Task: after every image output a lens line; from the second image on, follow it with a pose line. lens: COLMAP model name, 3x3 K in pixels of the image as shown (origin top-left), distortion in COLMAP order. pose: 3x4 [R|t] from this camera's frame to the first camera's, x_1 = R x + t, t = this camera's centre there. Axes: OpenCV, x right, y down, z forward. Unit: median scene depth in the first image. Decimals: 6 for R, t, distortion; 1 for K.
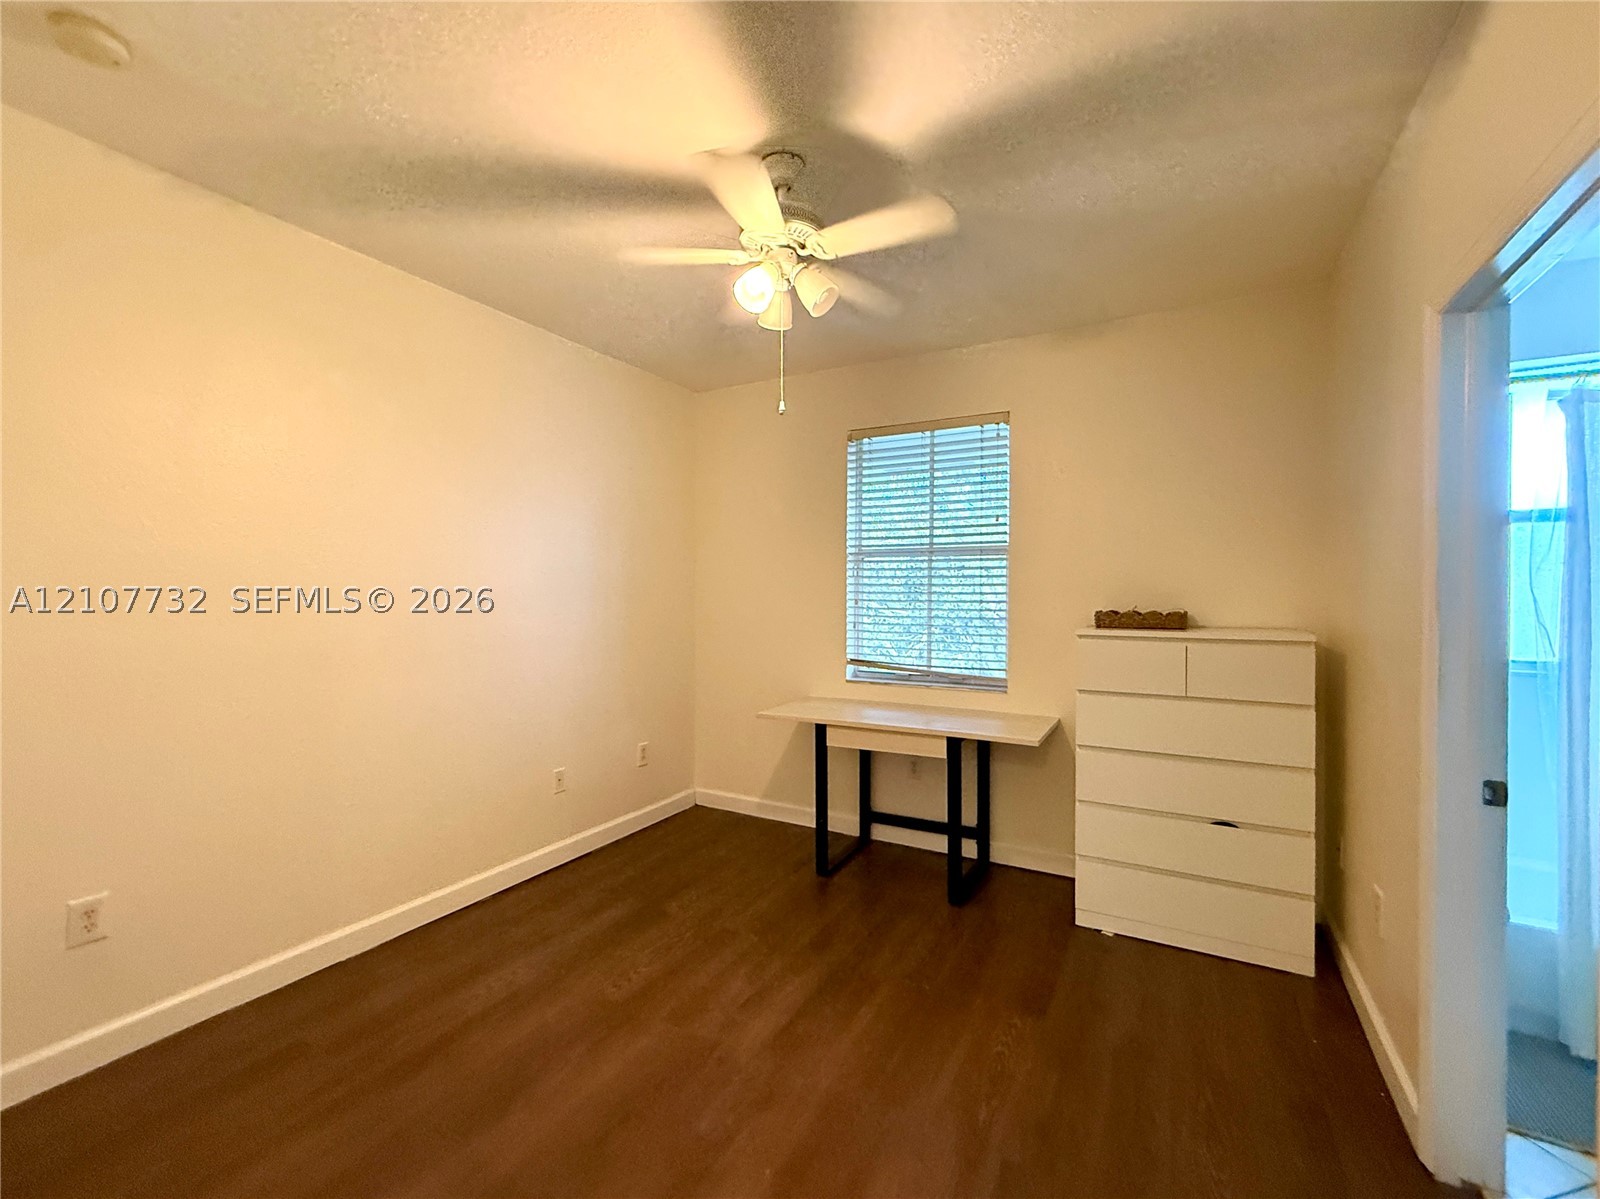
lens RADIAL K [[644.7, 0, 797.3], [0, 644.7, 589.5], [0, 0, 1]] dist [0.003009, 0.000059]
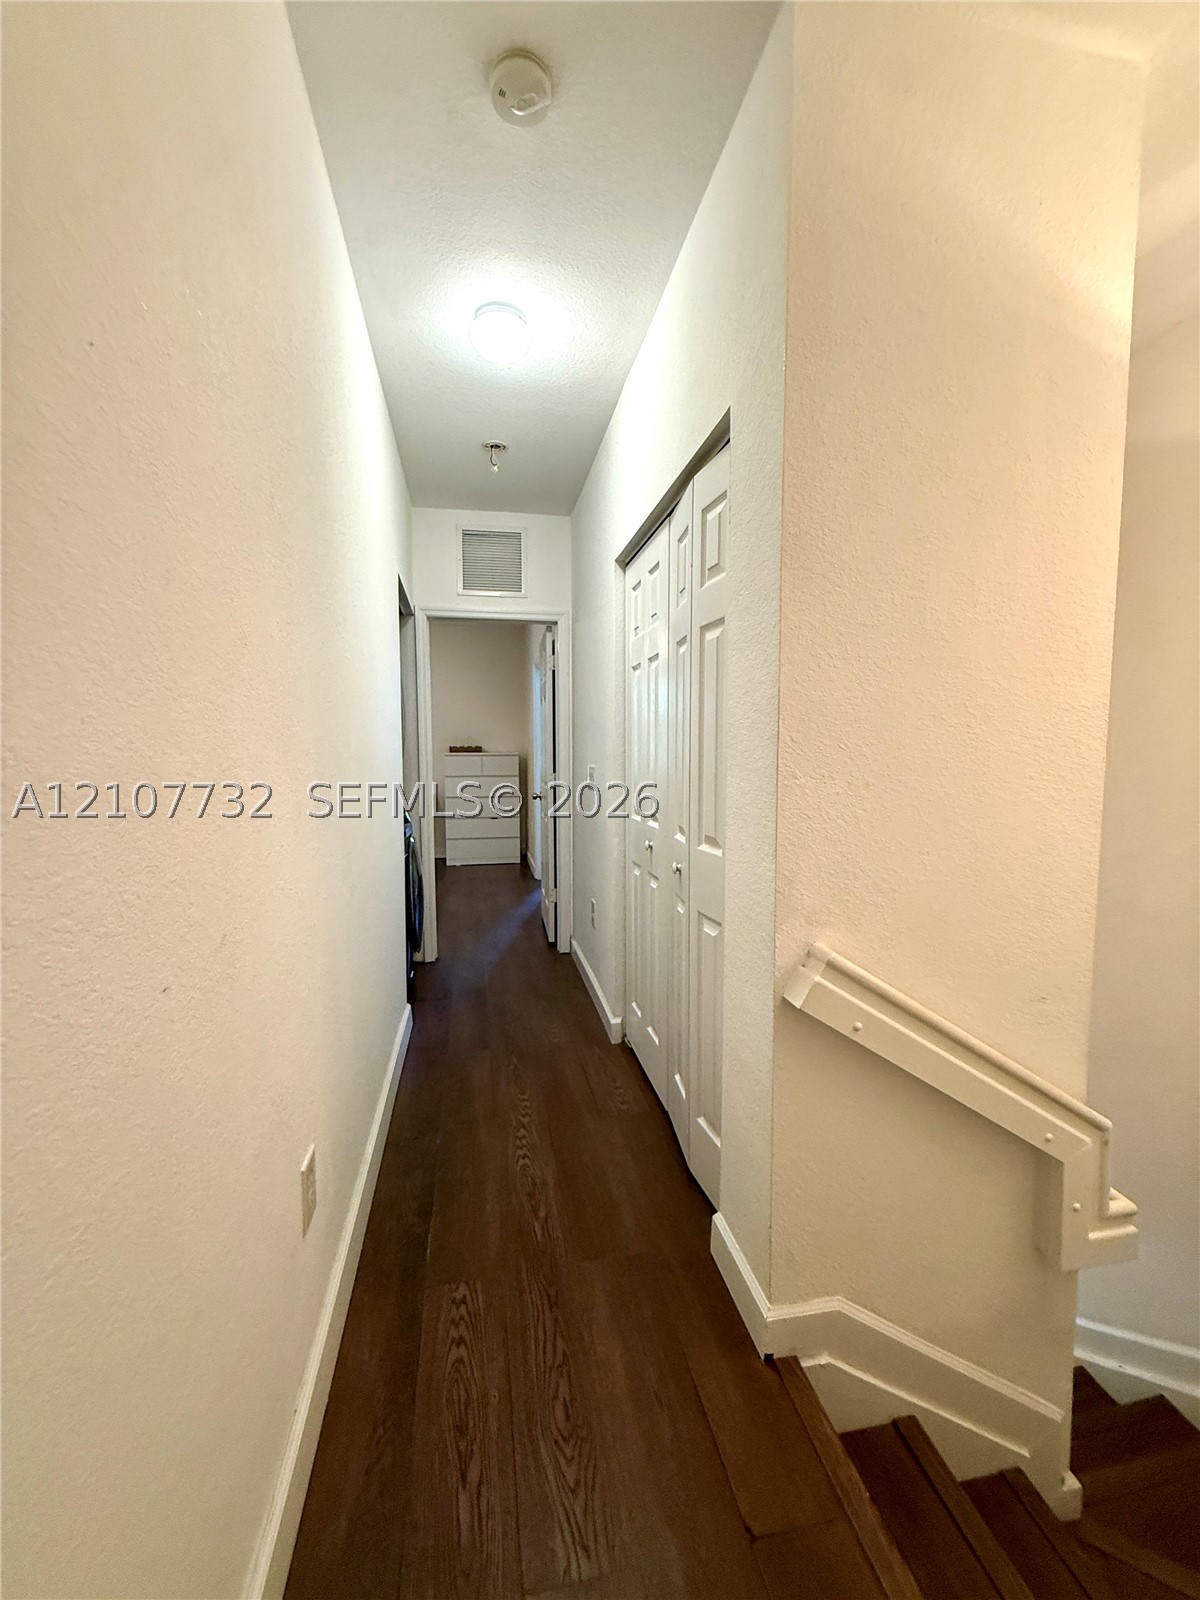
lens RADIAL K [[644.7, 0, 602.6], [0, 644.7, 800.1], [0, 0, 1]] dist [0.003009, 0.000059]
pose [[0.749075, -0.060235, 0.659741, -0.728468], [0.011574, 0.996896, 0.077875, 0.054697], [-0.662384, -0.050698, 0.747447, -1.228527]]
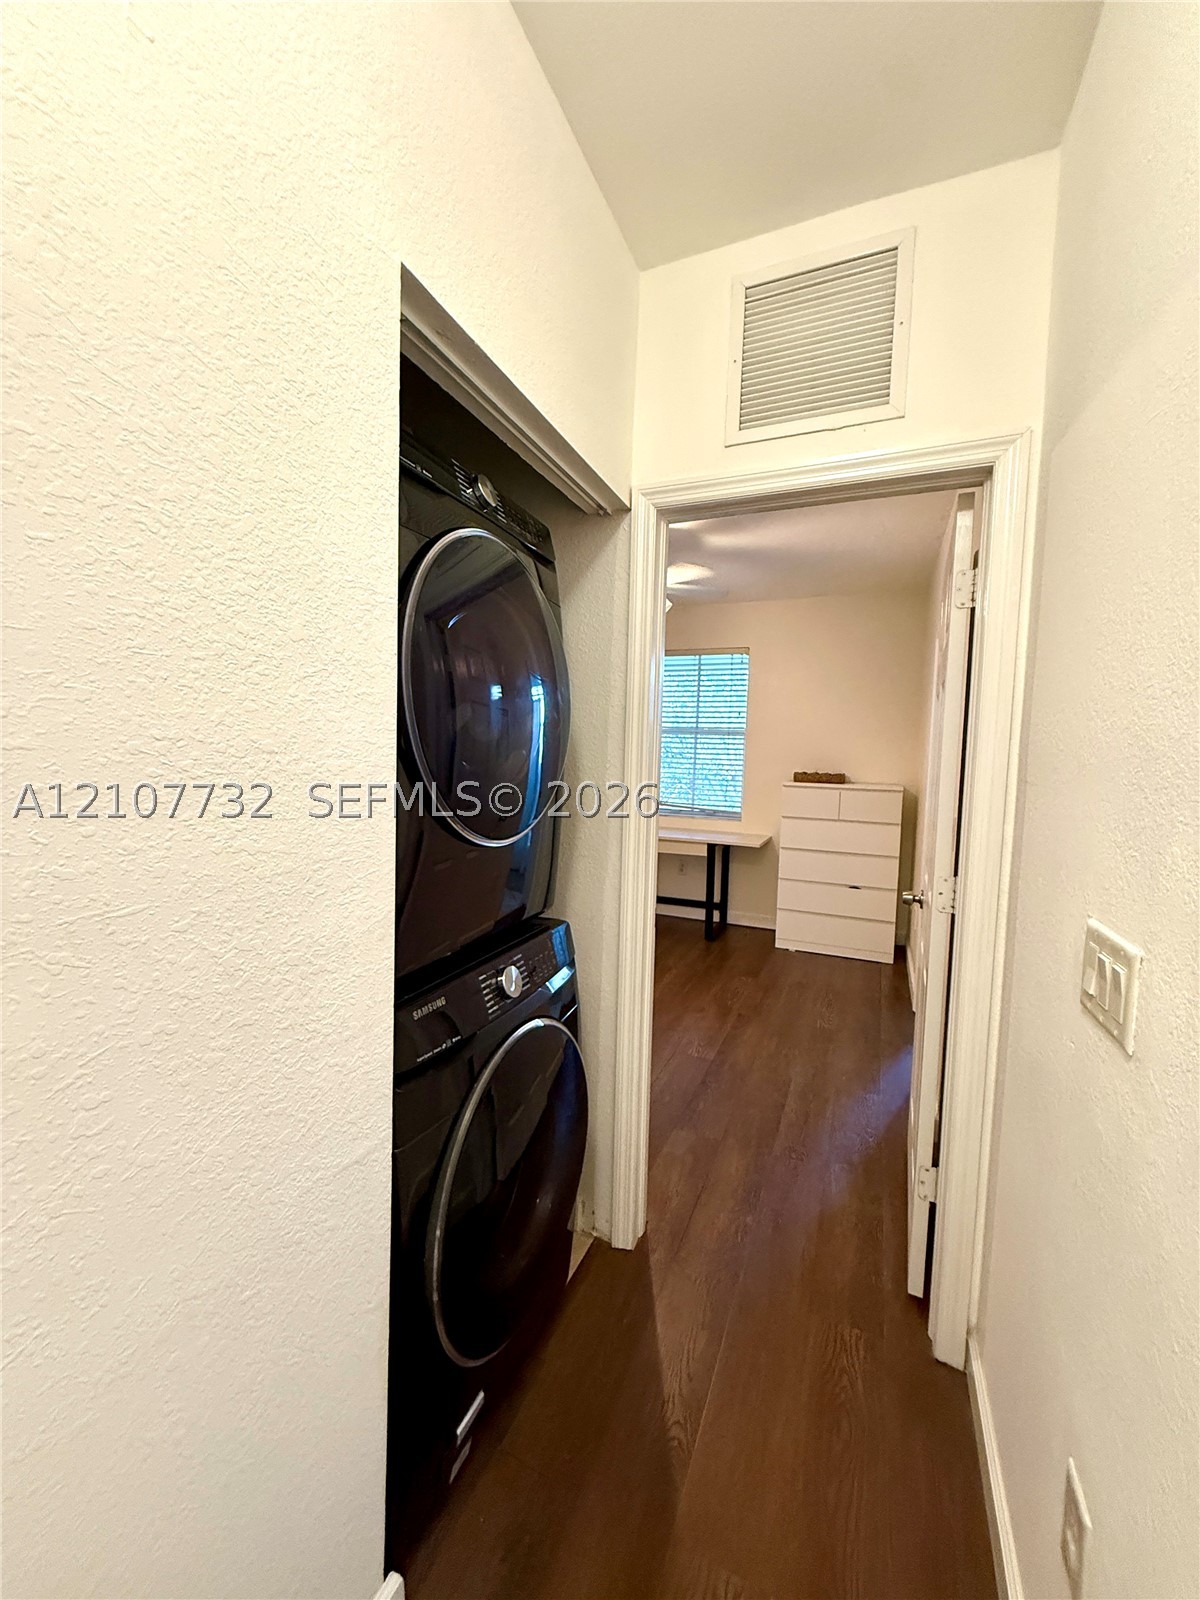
lens RADIAL K [[644.7, 0, 600.0], [0, 644.7, 789.7], [0, 0, 1]] dist [0.003009, 0.000059]
pose [[0.991999, 0.024184, 0.123908, -0.251998], [-0.030041, 0.998507, 0.045623, 0.018421], [-0.122619, -0.048980, 0.991244, -0.618879]]
